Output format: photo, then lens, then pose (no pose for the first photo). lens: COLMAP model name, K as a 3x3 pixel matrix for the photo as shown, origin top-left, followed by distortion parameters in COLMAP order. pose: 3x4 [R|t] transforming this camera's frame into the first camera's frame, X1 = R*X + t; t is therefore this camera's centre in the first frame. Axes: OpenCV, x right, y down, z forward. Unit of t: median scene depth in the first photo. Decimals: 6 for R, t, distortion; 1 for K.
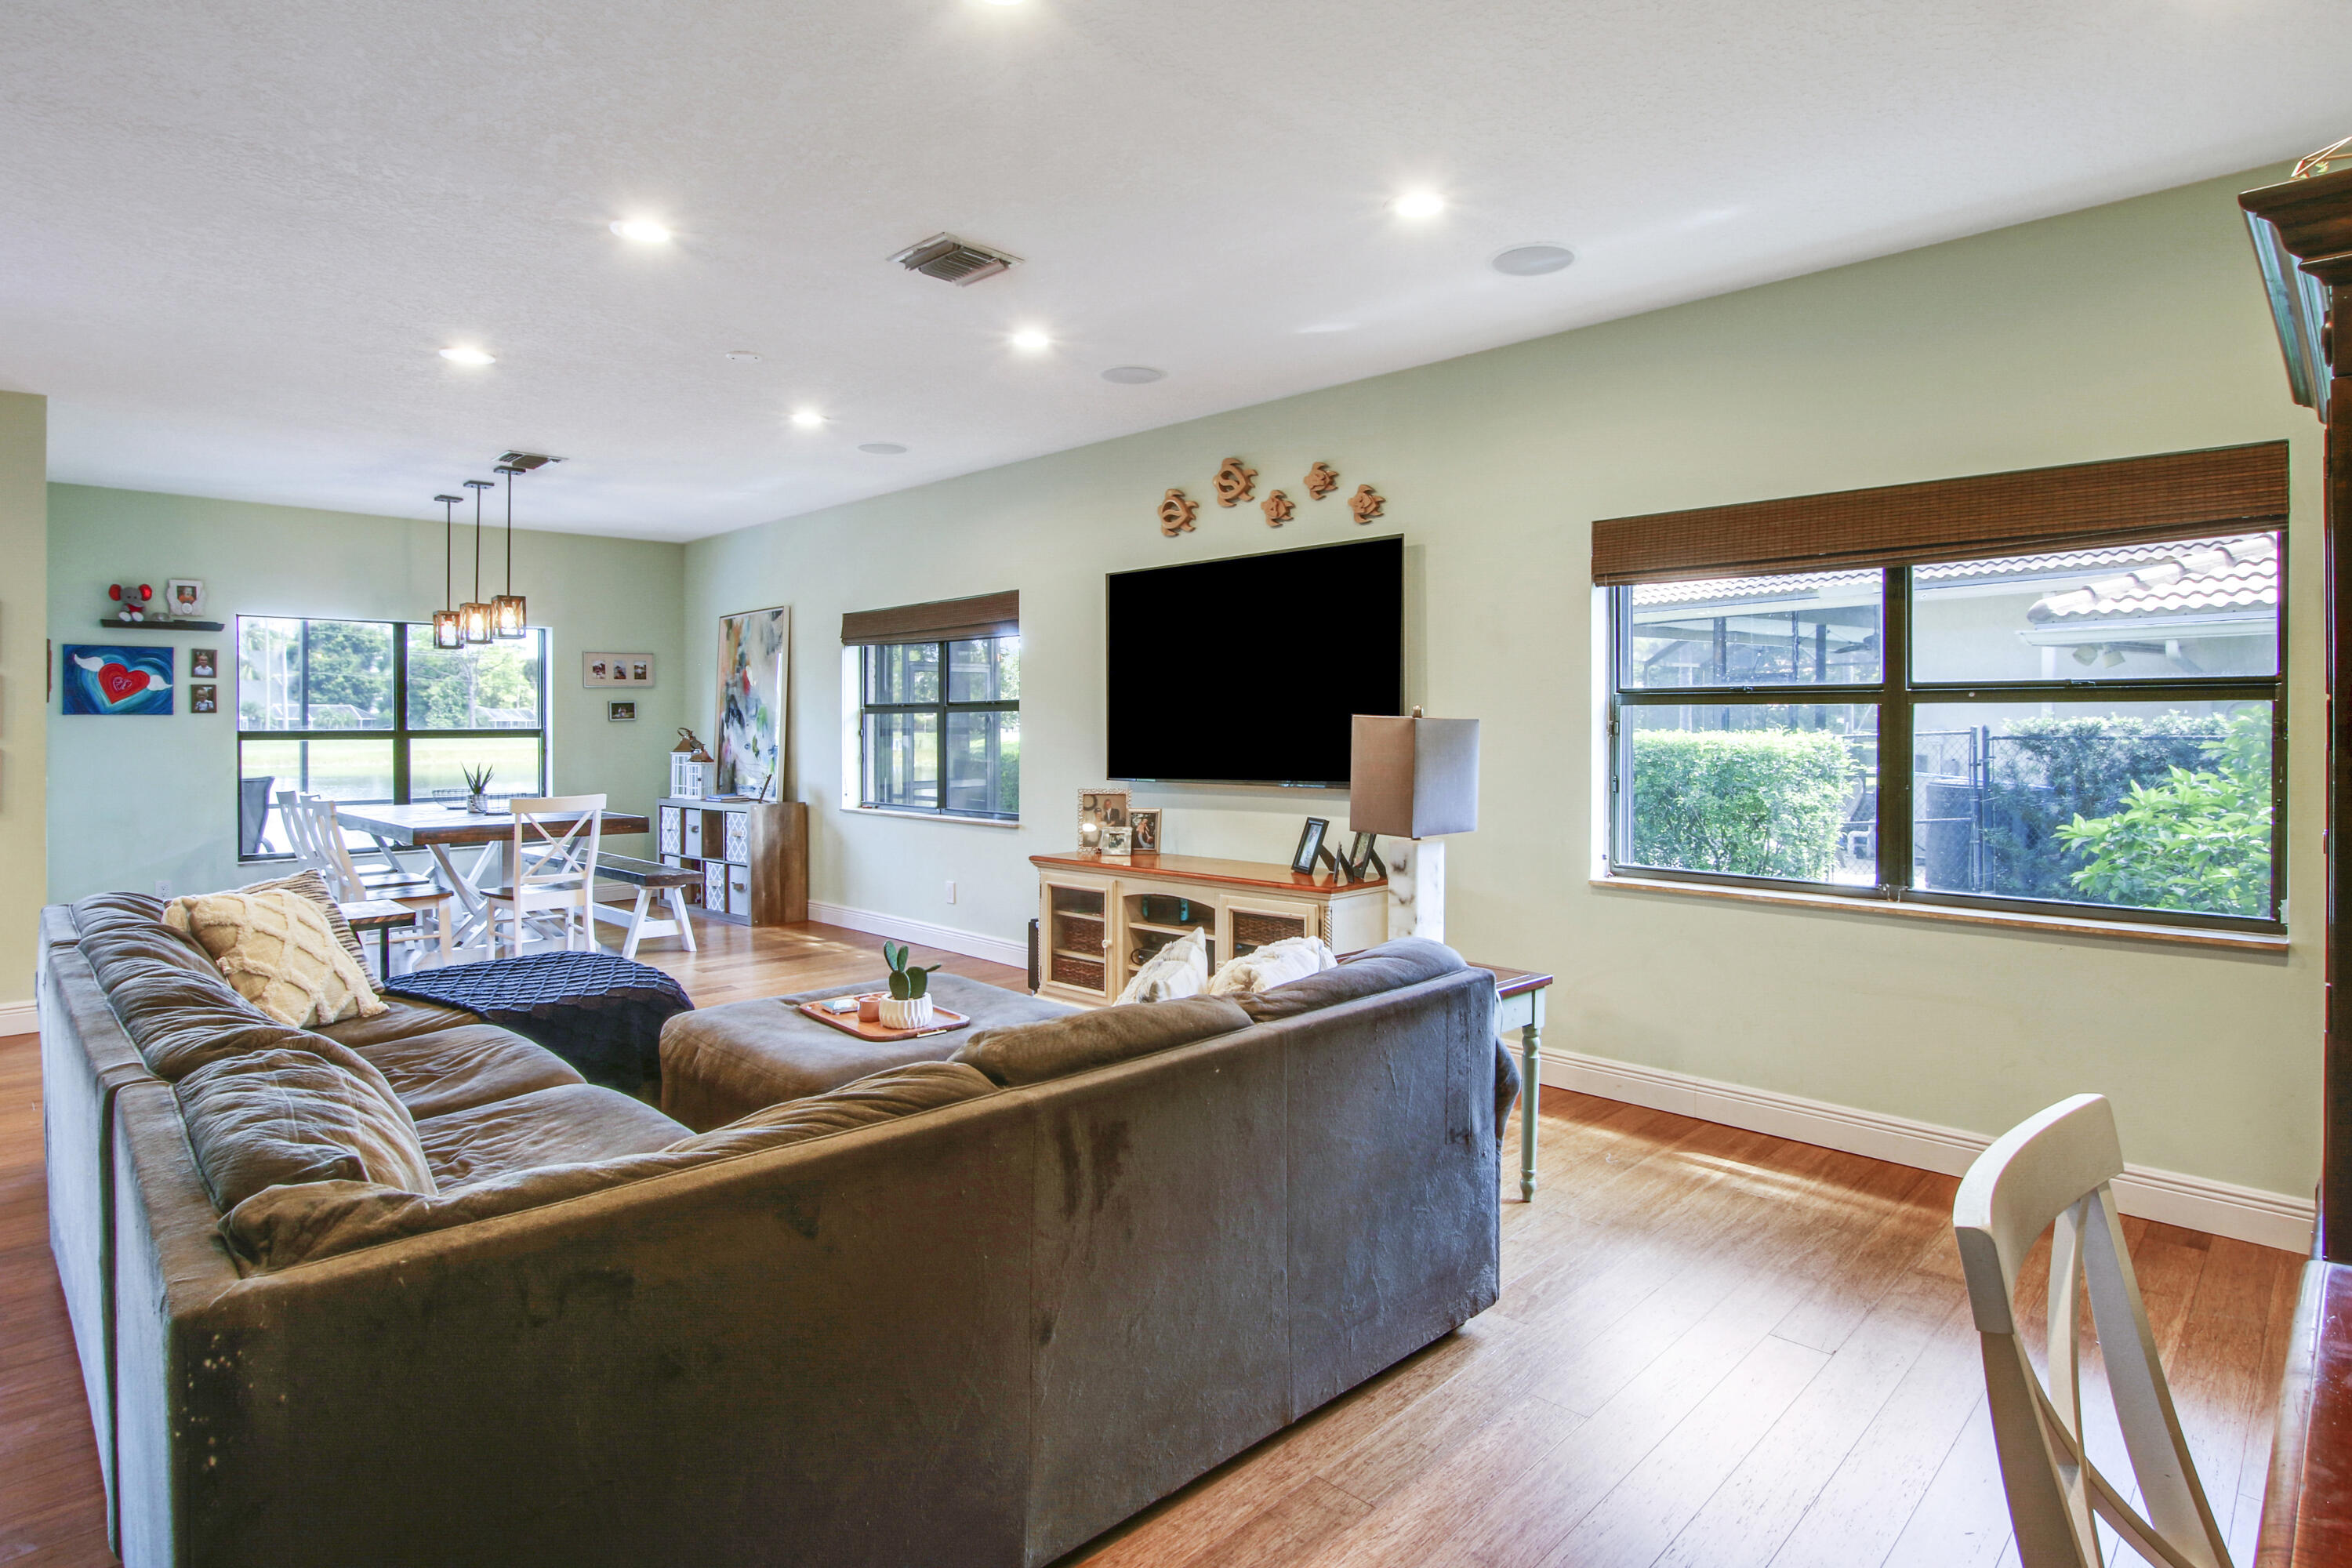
lens RADIAL K [[1239.3, 0, 1193.9], [0, 1239.3, 728.8], [0, 0, 1]] dist [-0.014360, -0.000734]
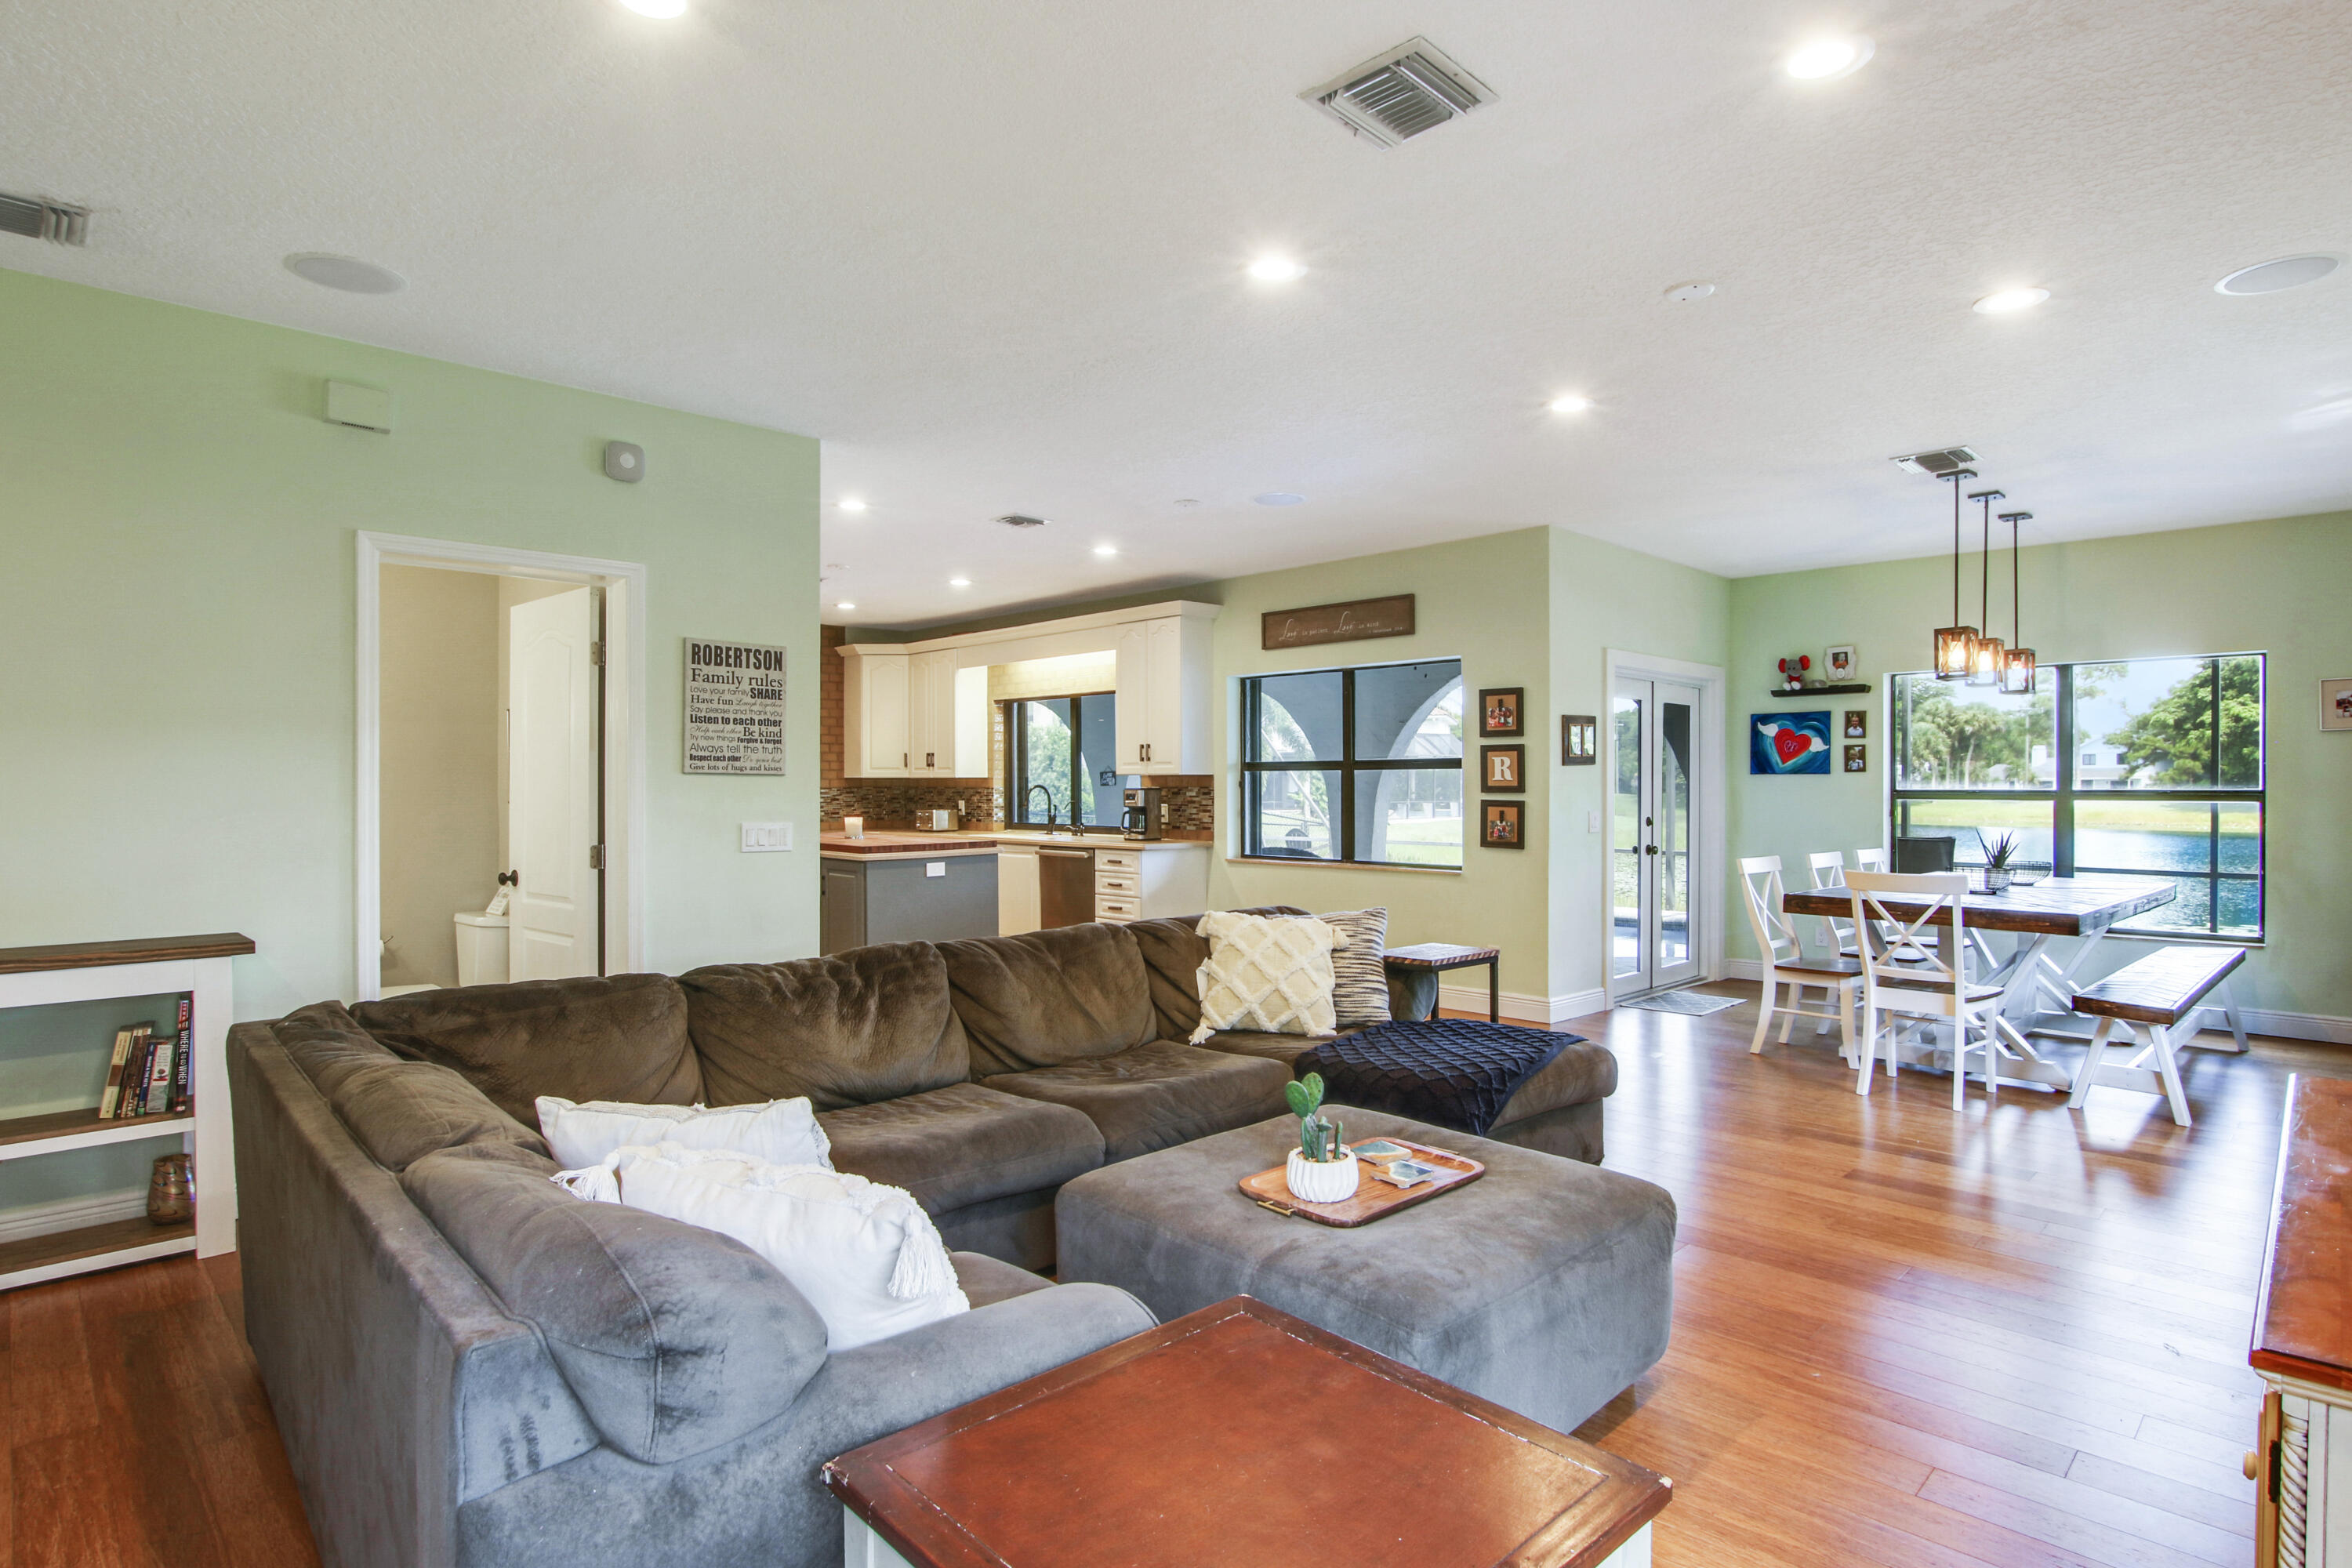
lens RADIAL K [[1239.3, 0, 1197.5], [0, 1239.3, 784.8], [0, 0, 1]] dist [-0.014360, -0.000734]
pose [[-0.001048, 0.003791, -0.999992, 0.244129], [-0.004928, 0.999981, 0.003796, -0.003279], [0.999987, 0.004932, -0.001029, 0.445066]]
